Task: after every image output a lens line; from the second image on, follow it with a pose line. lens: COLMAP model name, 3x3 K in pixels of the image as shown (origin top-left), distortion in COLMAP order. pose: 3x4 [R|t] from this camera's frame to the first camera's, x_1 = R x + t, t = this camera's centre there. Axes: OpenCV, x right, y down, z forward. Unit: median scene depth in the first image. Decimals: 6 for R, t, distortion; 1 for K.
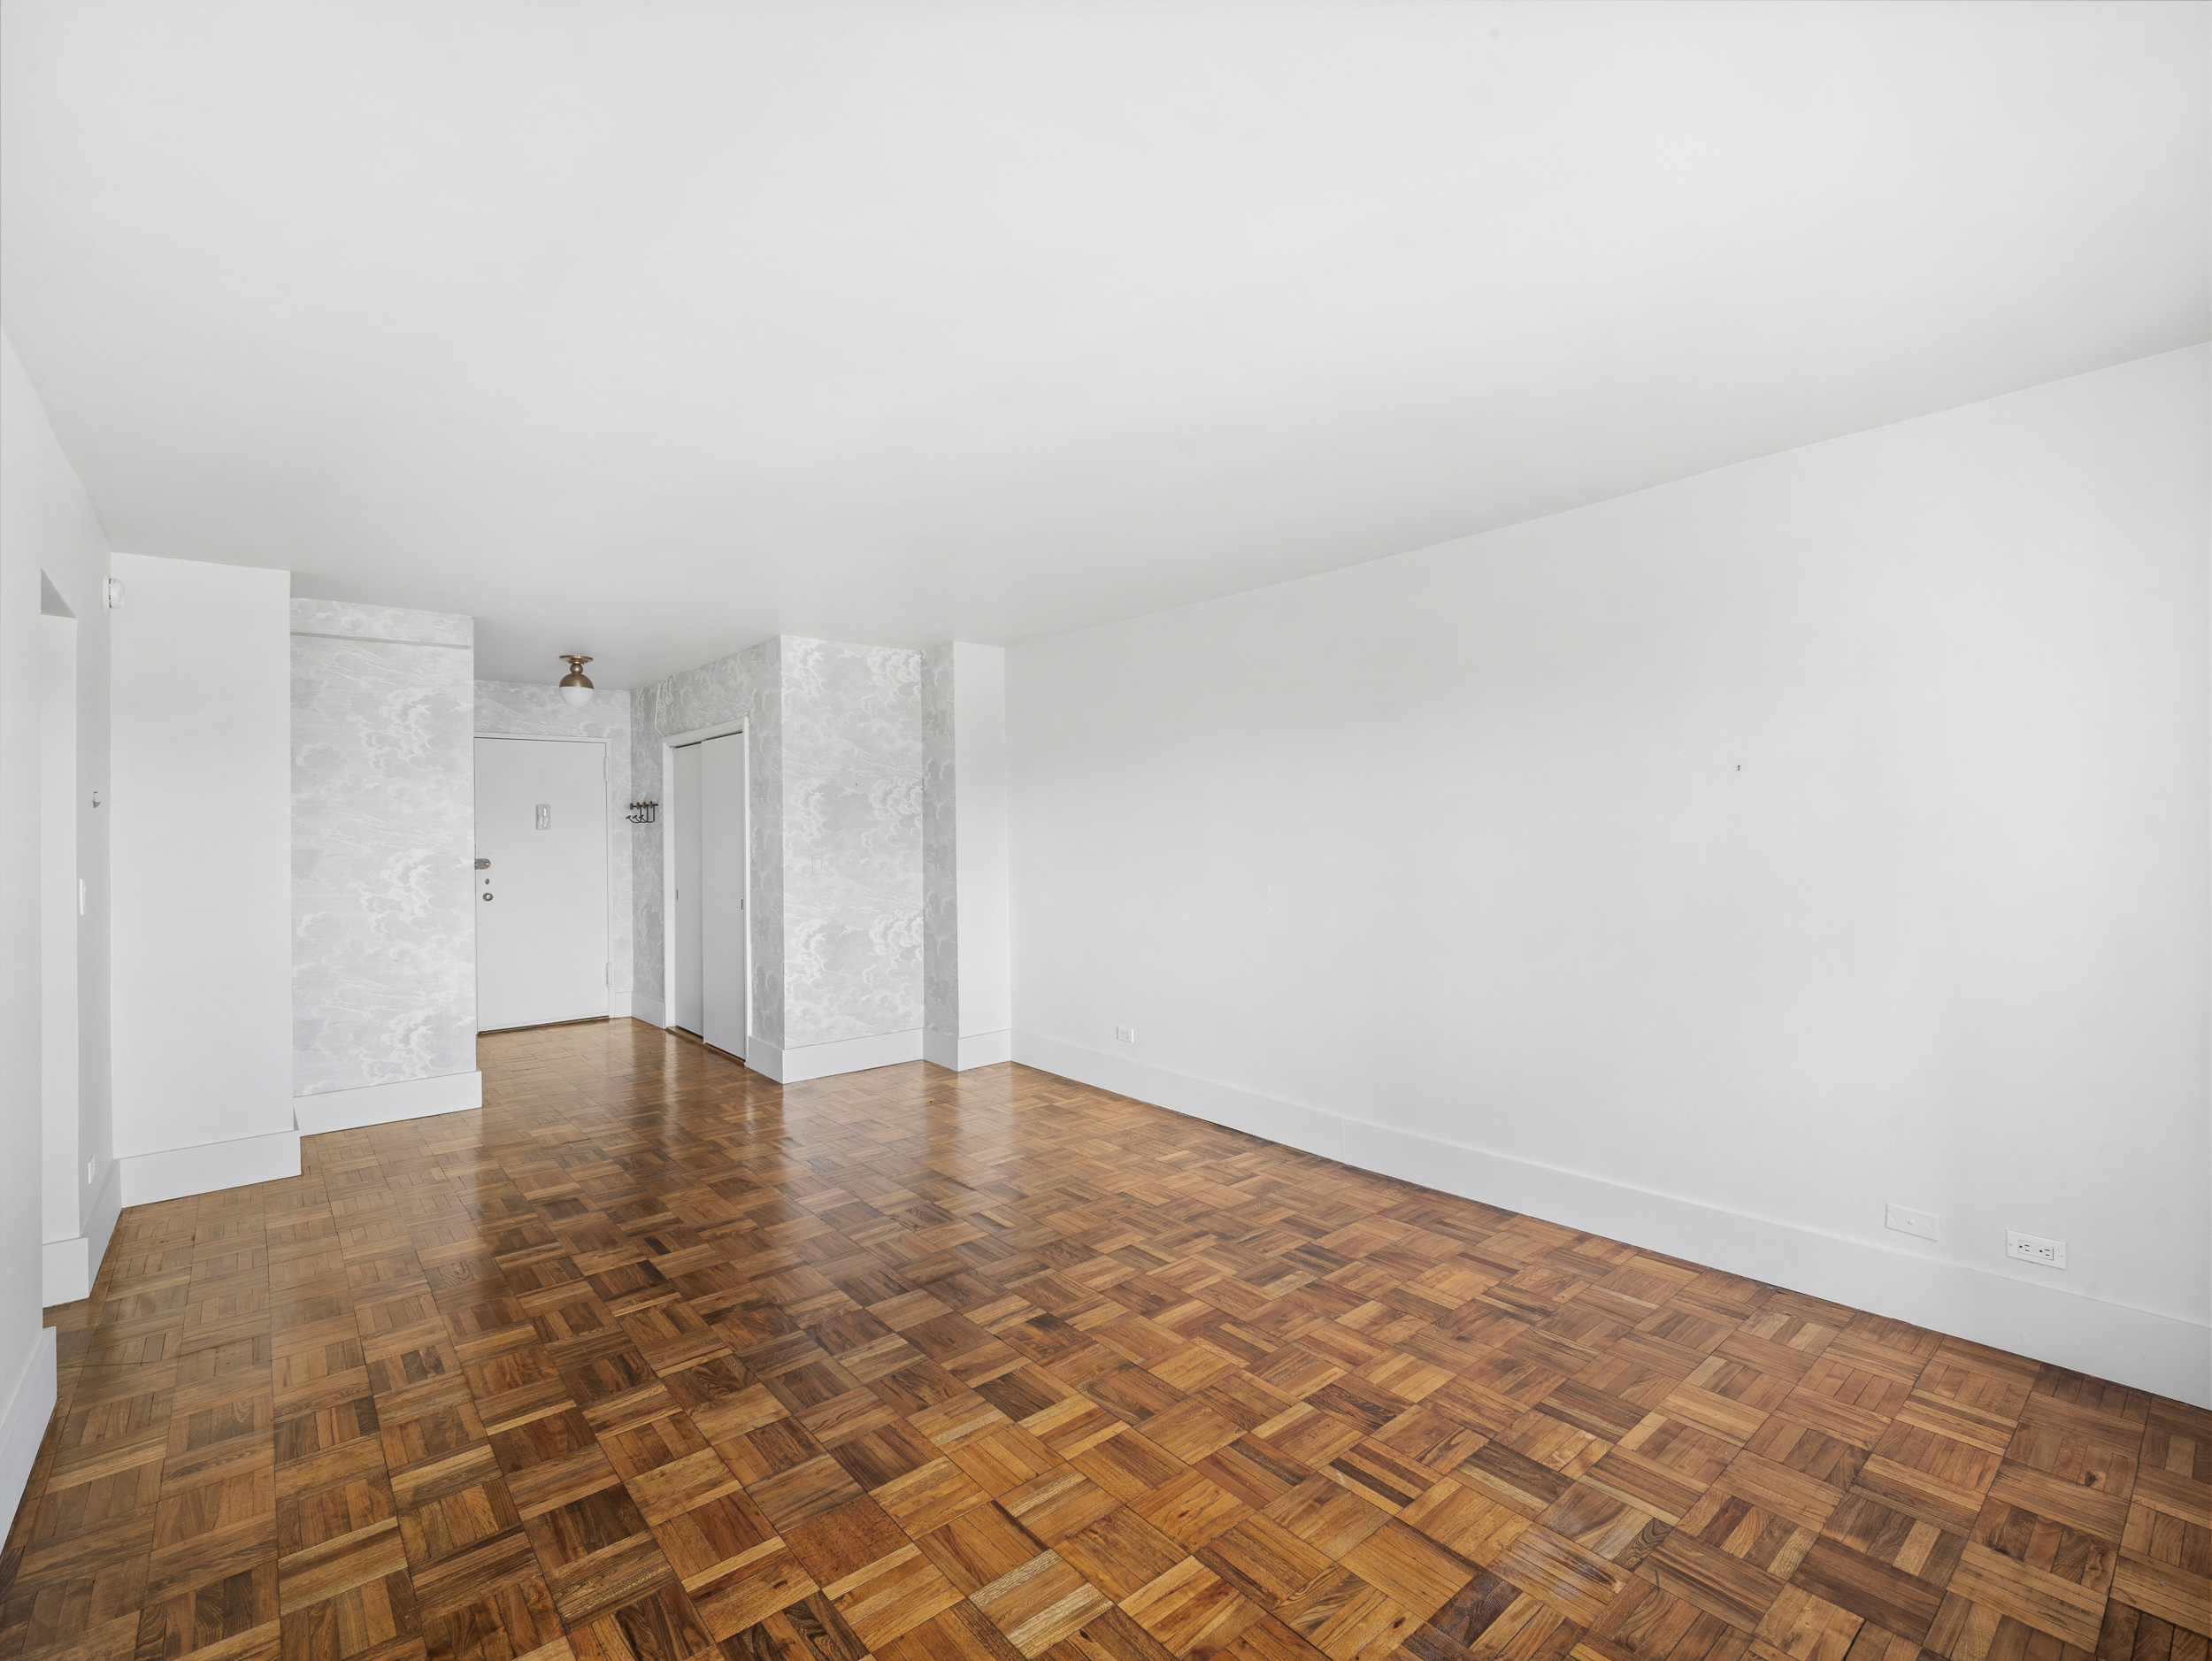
lens RADIAL K [[1008.4, 0, 1106.0], [0, 1008.4, 830.5], [0, 0, 1]] dist [0.002200, -0.000219]
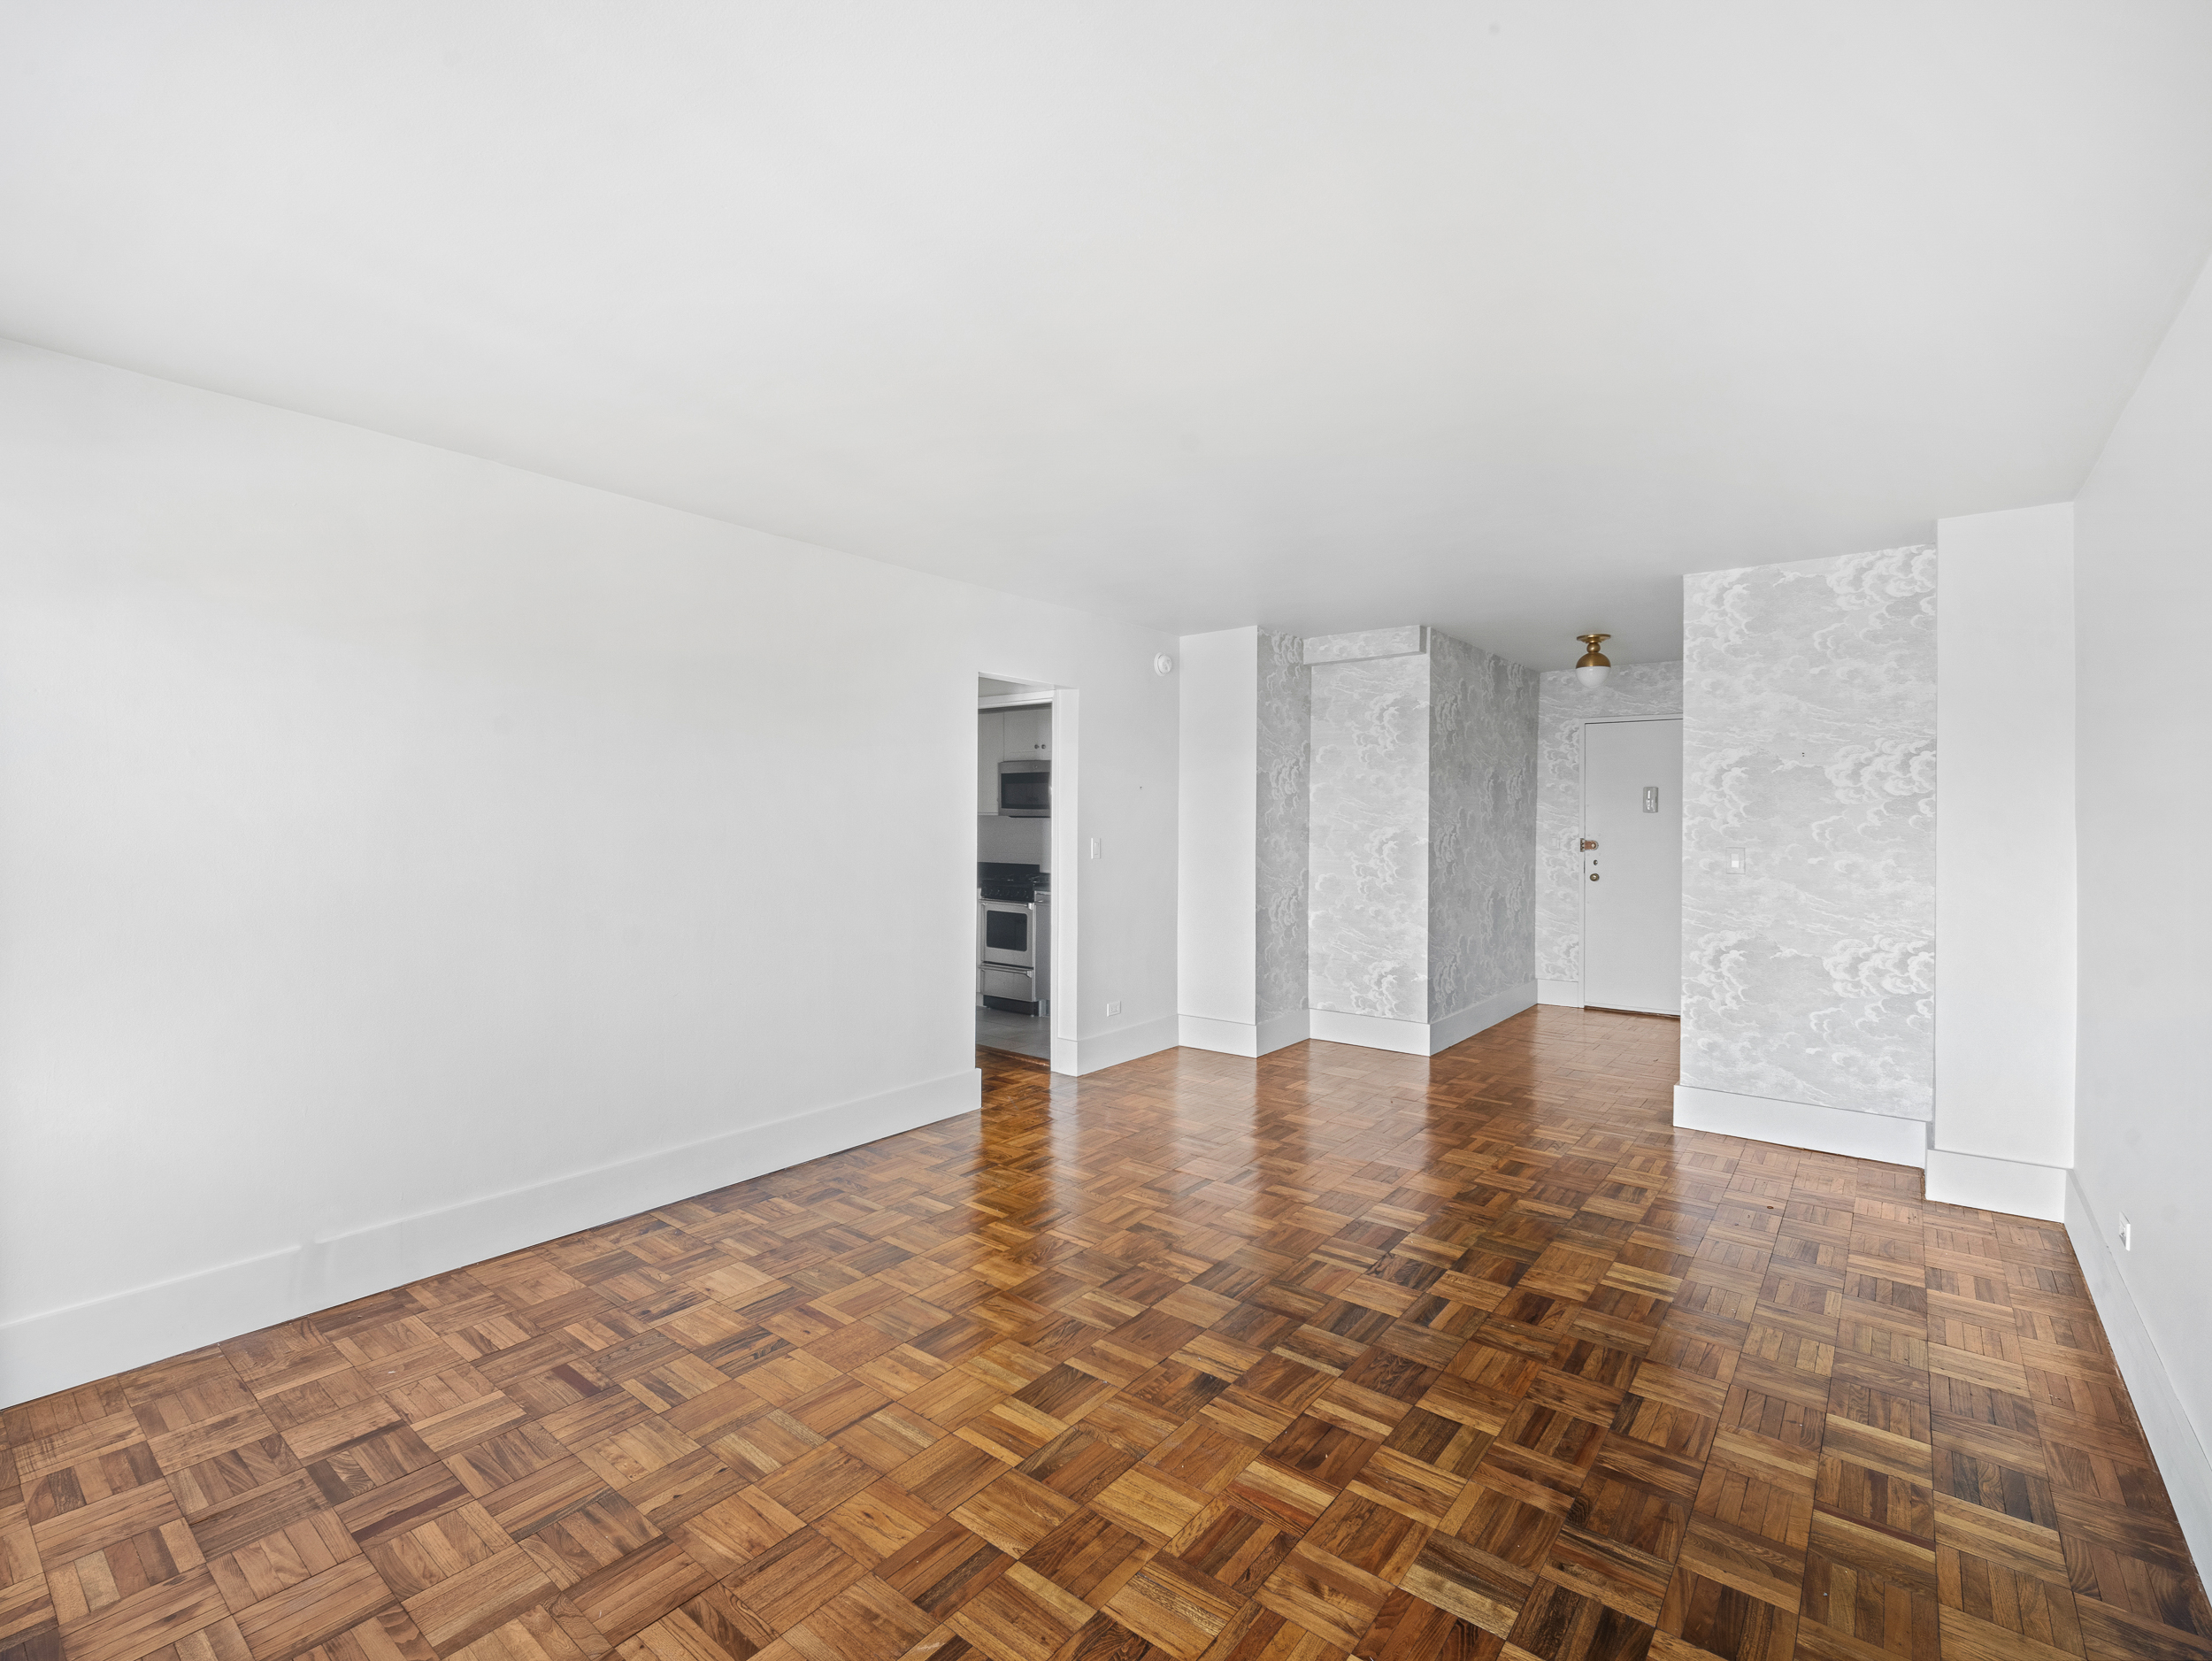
lens RADIAL K [[1029.0, 0, 1103.4], [0, 1029.0, 823.5], [0, 0, 1]] dist [0.000686, -0.000449]
pose [[0.186907, 0.020133, -0.982171, 0.397569], [-0.008720, 0.999785, 0.018835, -0.005657], [0.982339, 0.005044, 0.187043, 0.377837]]
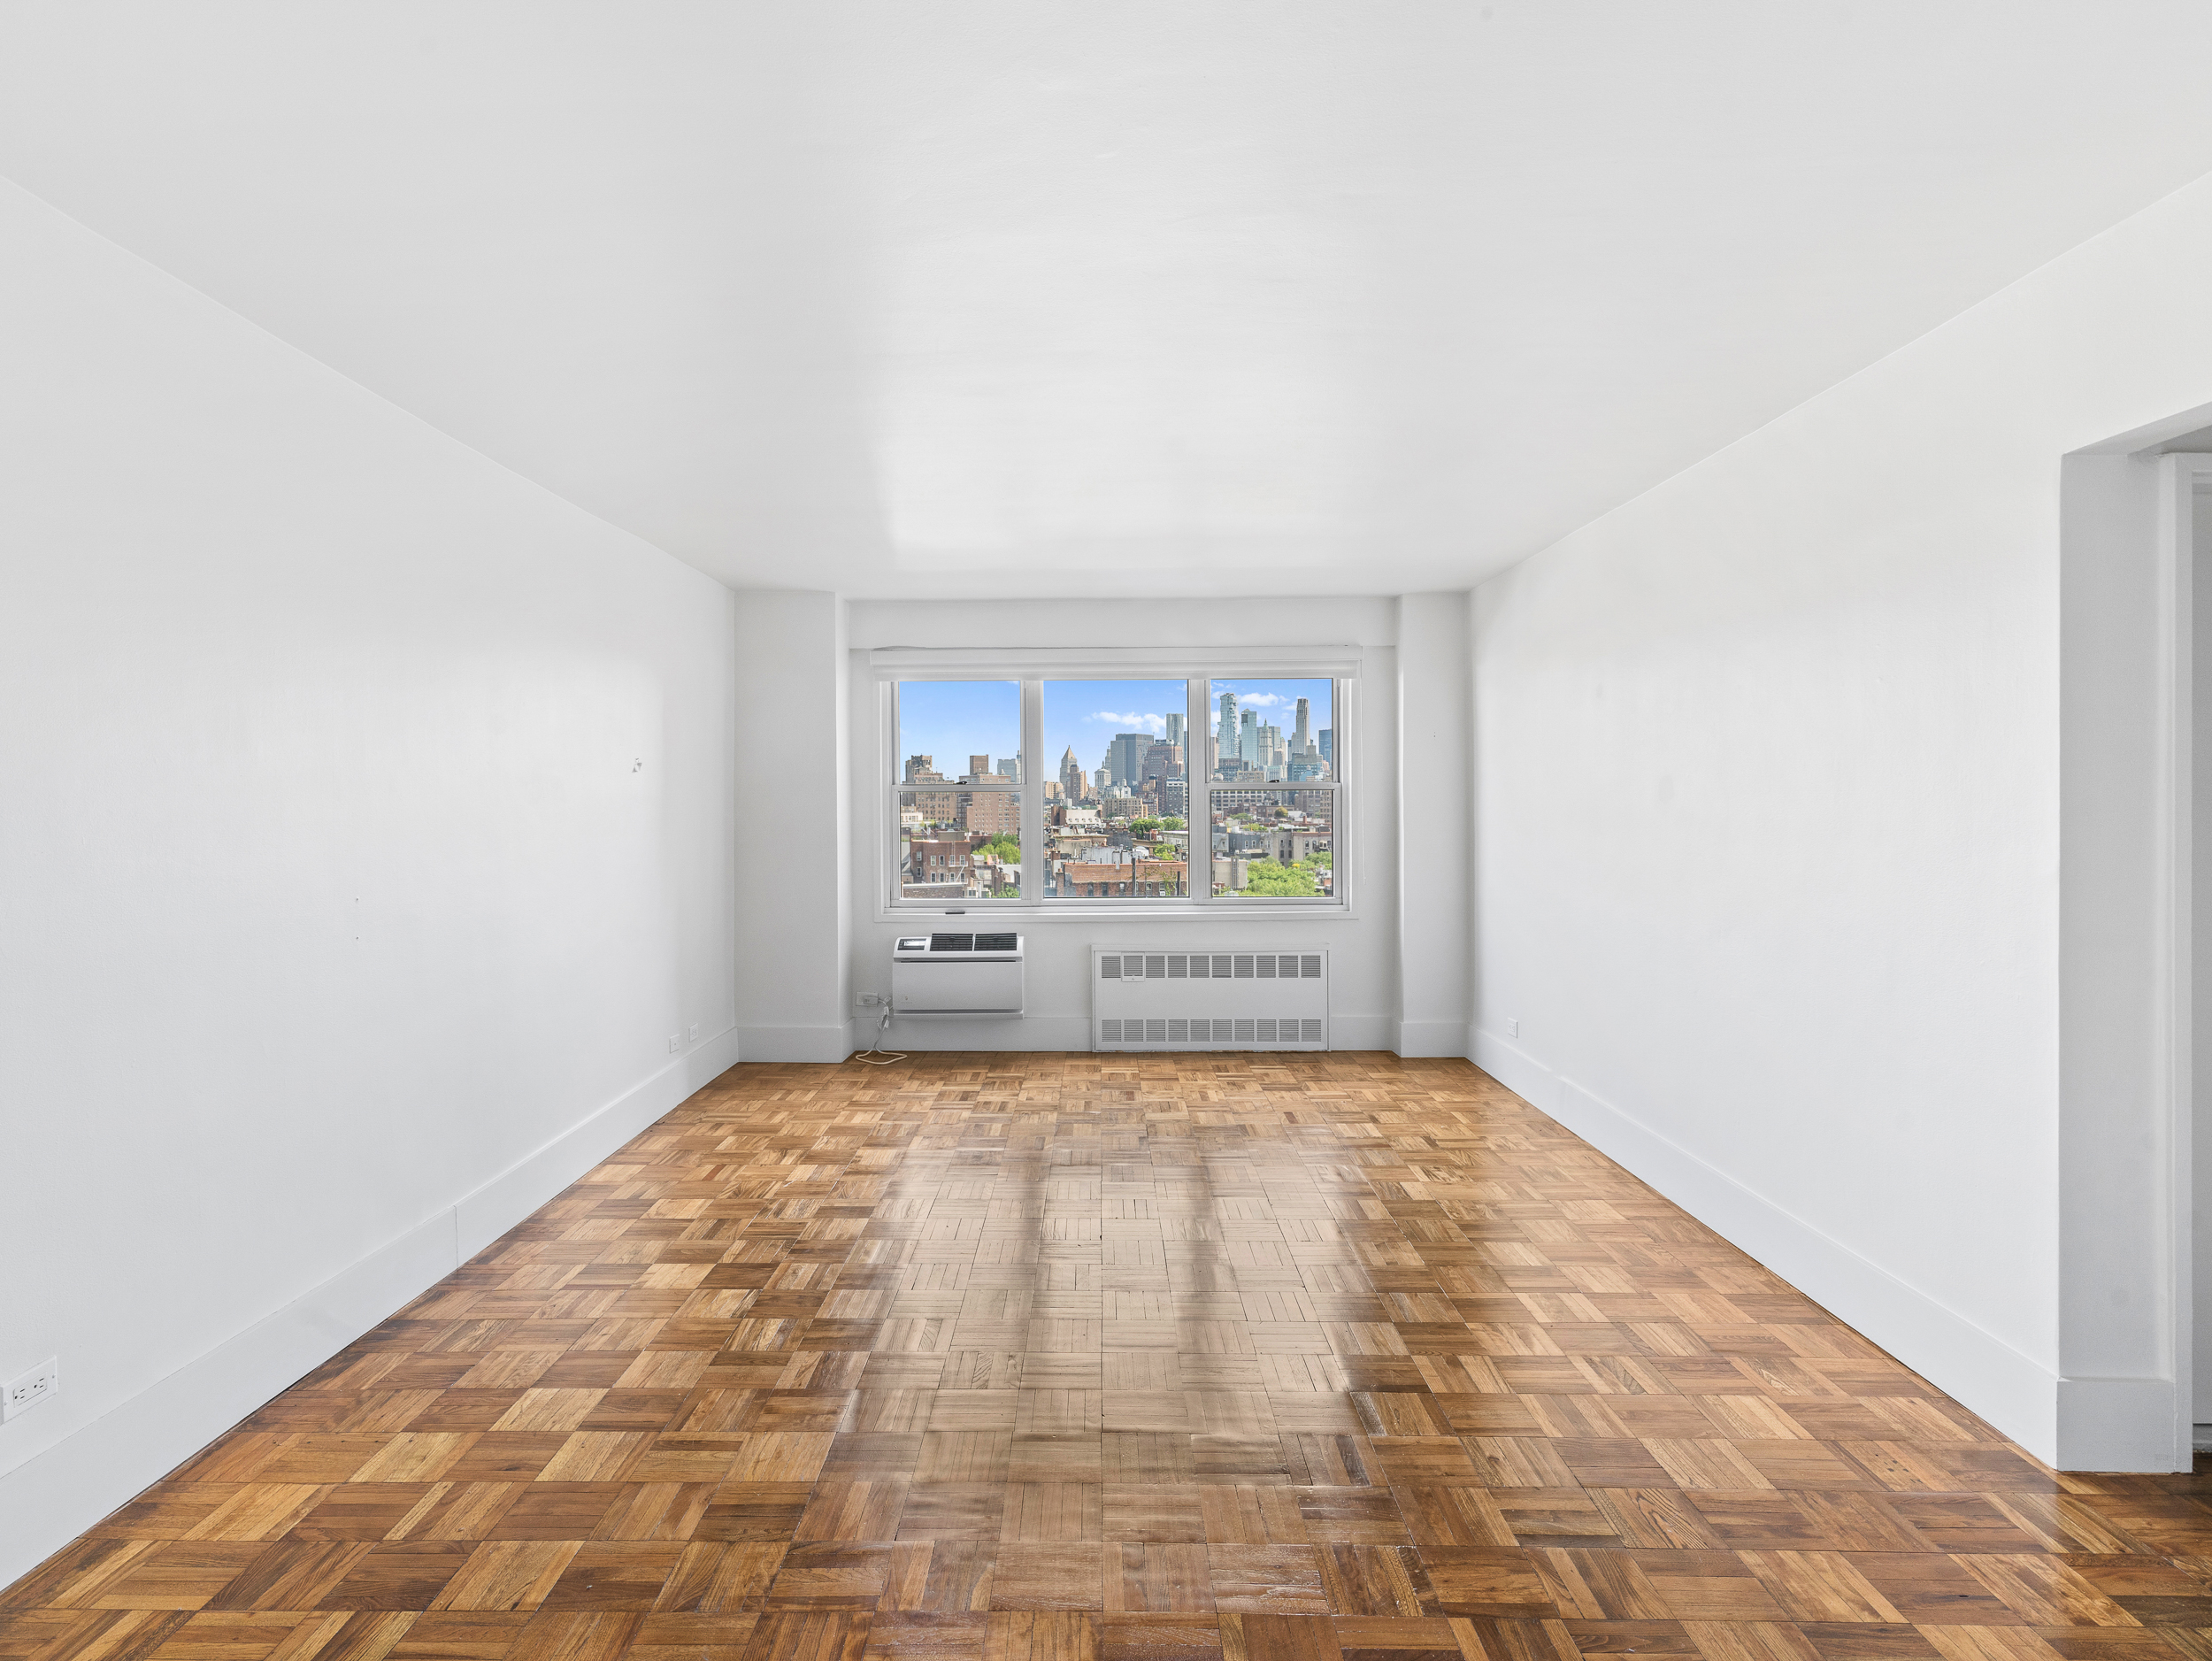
lens RADIAL K [[1140.4, 0, 1106.0], [0, 1140.4, 830.5], [0, 0, 1]] dist [-0.000196, -0.000337]
pose [[-0.762930, -0.000707, 0.646481, -0.484649], [0.012001, 0.999812, 0.015255, 0.006789], [-0.646370, 0.019397, -0.762778, 0.988595]]
